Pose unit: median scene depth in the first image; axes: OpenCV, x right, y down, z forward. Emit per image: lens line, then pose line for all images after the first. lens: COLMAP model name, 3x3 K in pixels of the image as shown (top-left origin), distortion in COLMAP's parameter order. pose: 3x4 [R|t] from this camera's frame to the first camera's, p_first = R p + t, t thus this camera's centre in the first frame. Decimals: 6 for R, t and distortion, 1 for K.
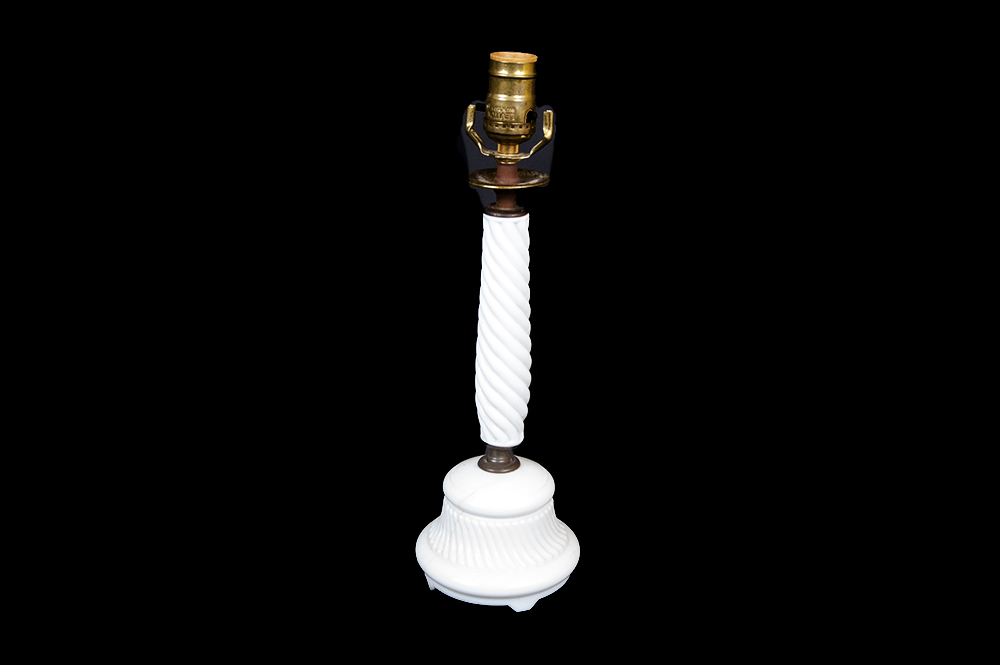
lens RADIAL K [[1510.6, 0, 501.4], [0, 1510.6, 334.8], [0, 0, 1]] dist [-0.053841, 0.000000]
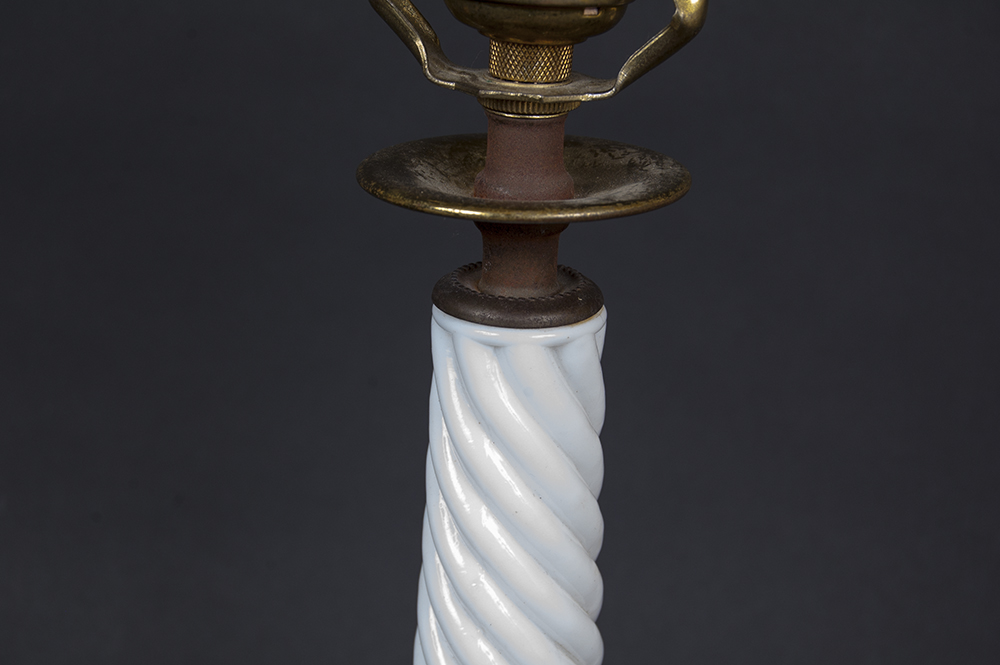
lens RADIAL K [[2126.4, 0, 499.0], [0, 2126.4, 333.0], [0, 0, 1]] dist [-0.007528, 0.000000]
pose [[0.999934, 0.011380, 0.001383, -0.000935], [-0.011366, 0.999888, -0.009775, -0.073501], [-0.001494, 0.009759, 0.999951, 0.638557]]
